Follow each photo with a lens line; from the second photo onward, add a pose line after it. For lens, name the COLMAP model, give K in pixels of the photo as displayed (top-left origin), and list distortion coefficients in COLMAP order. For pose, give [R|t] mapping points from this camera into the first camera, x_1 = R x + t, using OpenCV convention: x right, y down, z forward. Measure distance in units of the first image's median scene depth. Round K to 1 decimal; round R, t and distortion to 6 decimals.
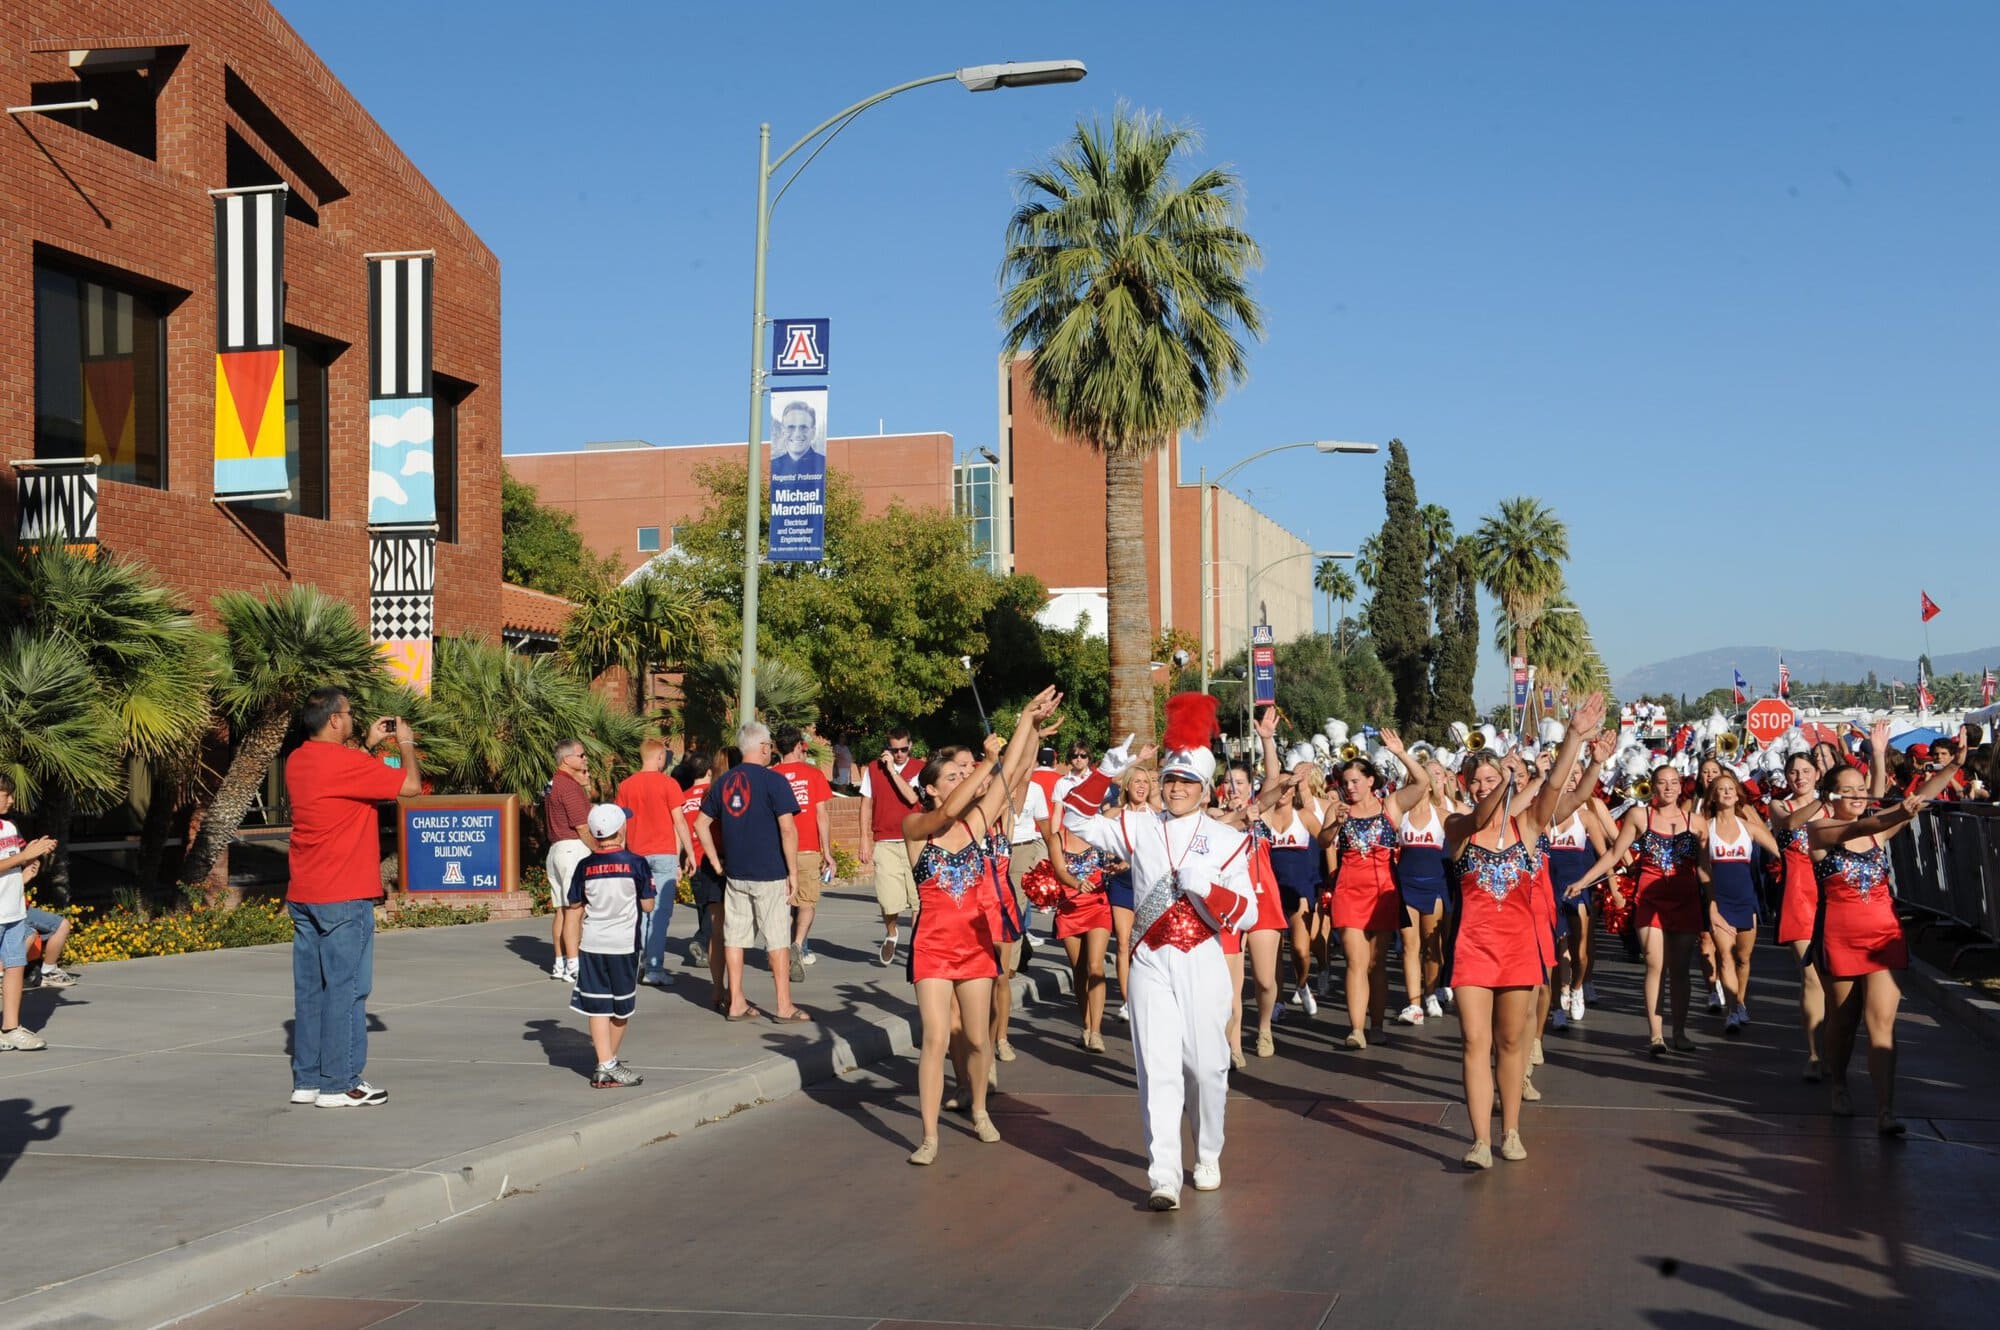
lens RADIAL K [[1356.4, 0, 1000.0], [0, 1356.4, 665.0], [0, 0, 1]] dist [-0.053049, -0.002816]
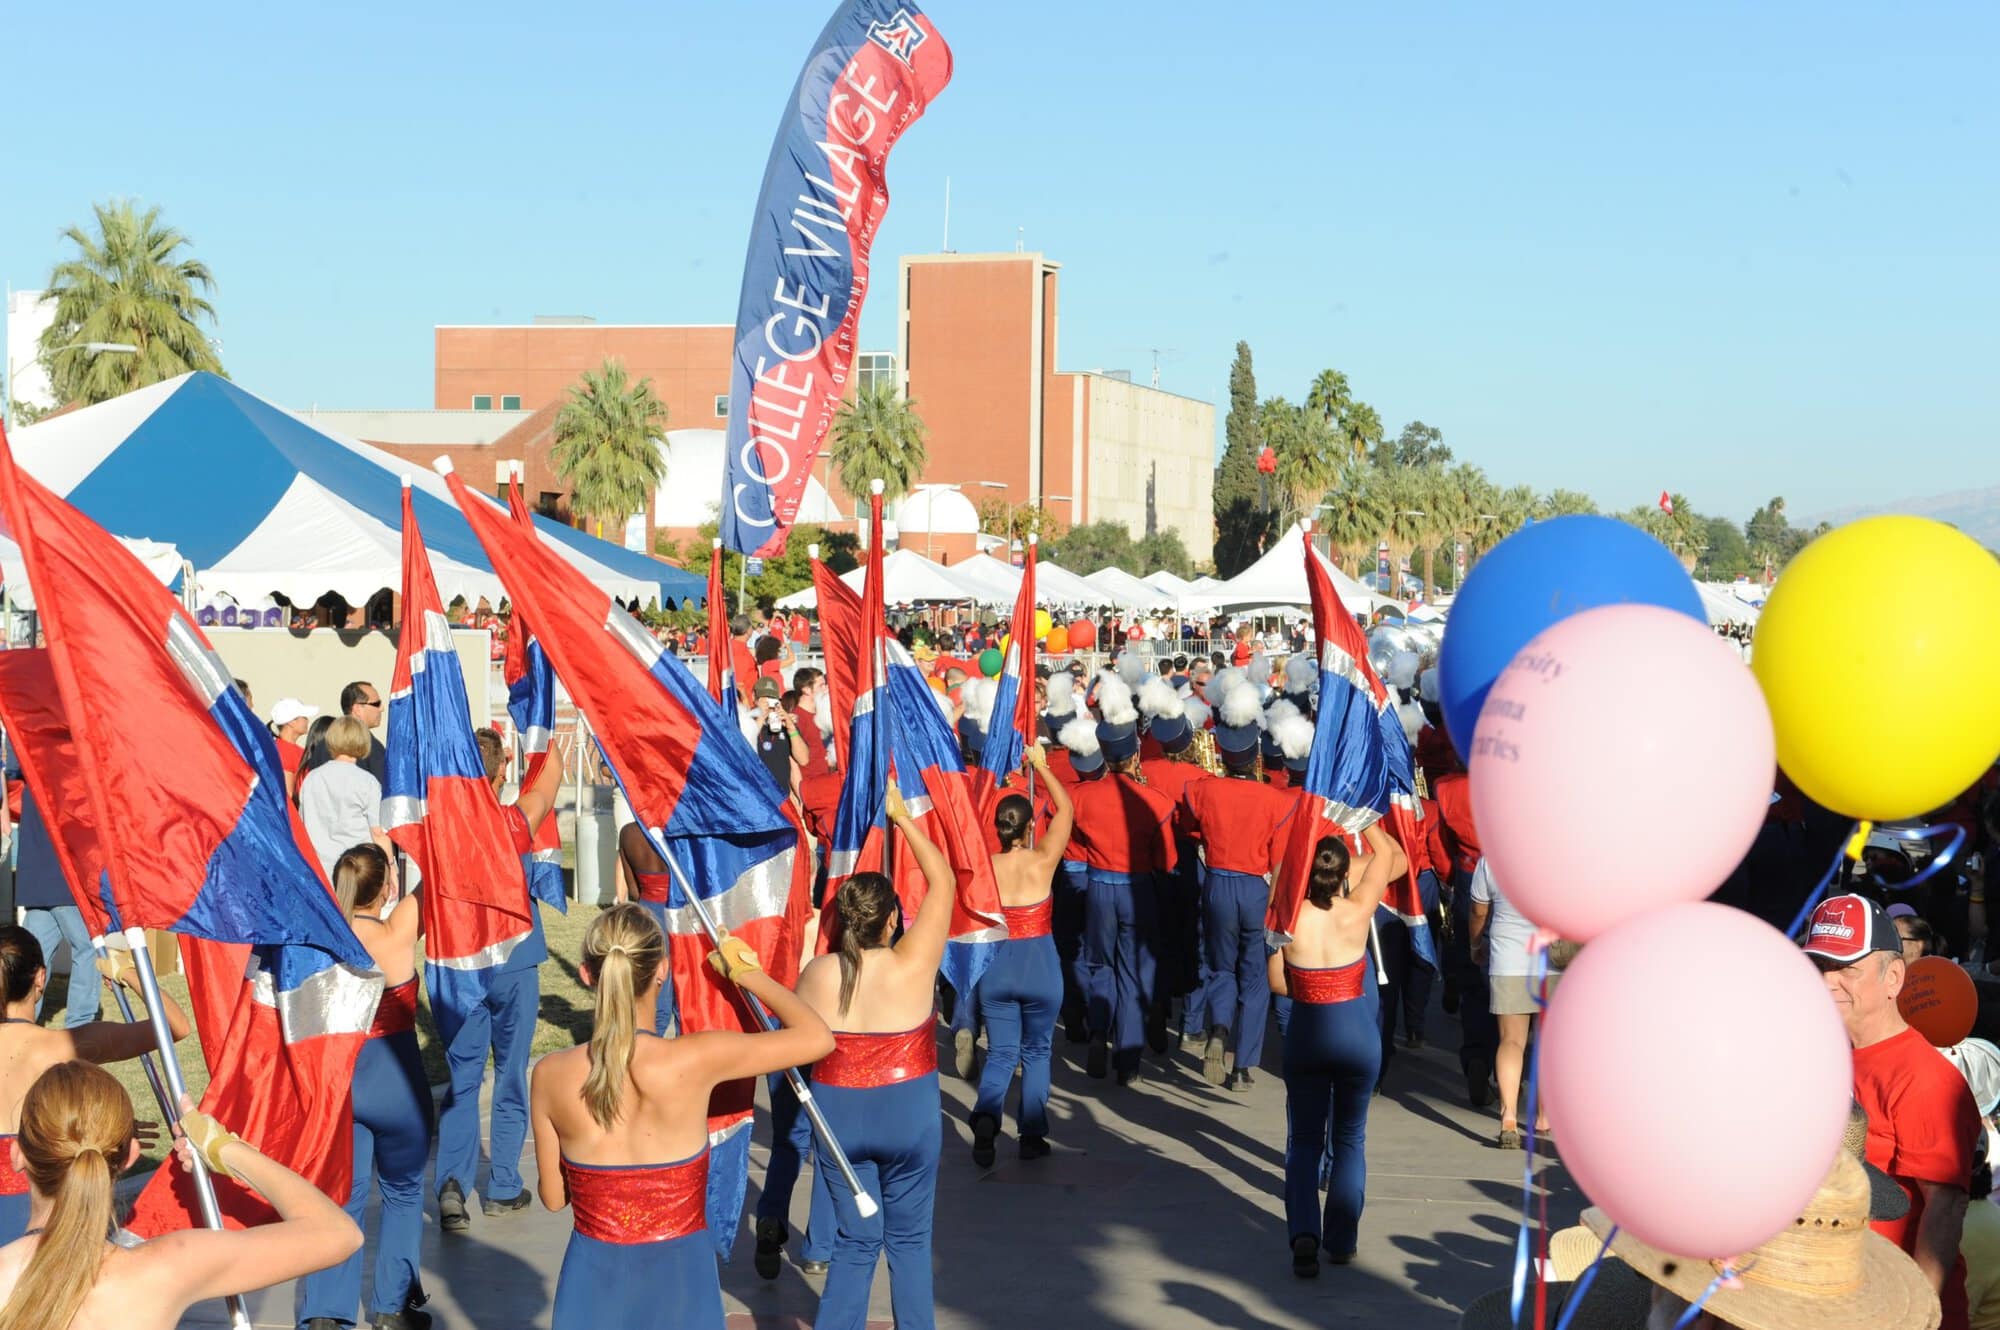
lens RADIAL K [[1356.4, 0, 1000.0], [0, 1356.4, 665.0], [0, 0, 1]] dist [-0.053049, -0.002816]
pose [[0.997596, 0.027084, 0.063791, 0.019661], [-0.034340, 0.992709, 0.115543, -0.018661], [-0.060197, -0.117456, 0.991252, -0.183123]]
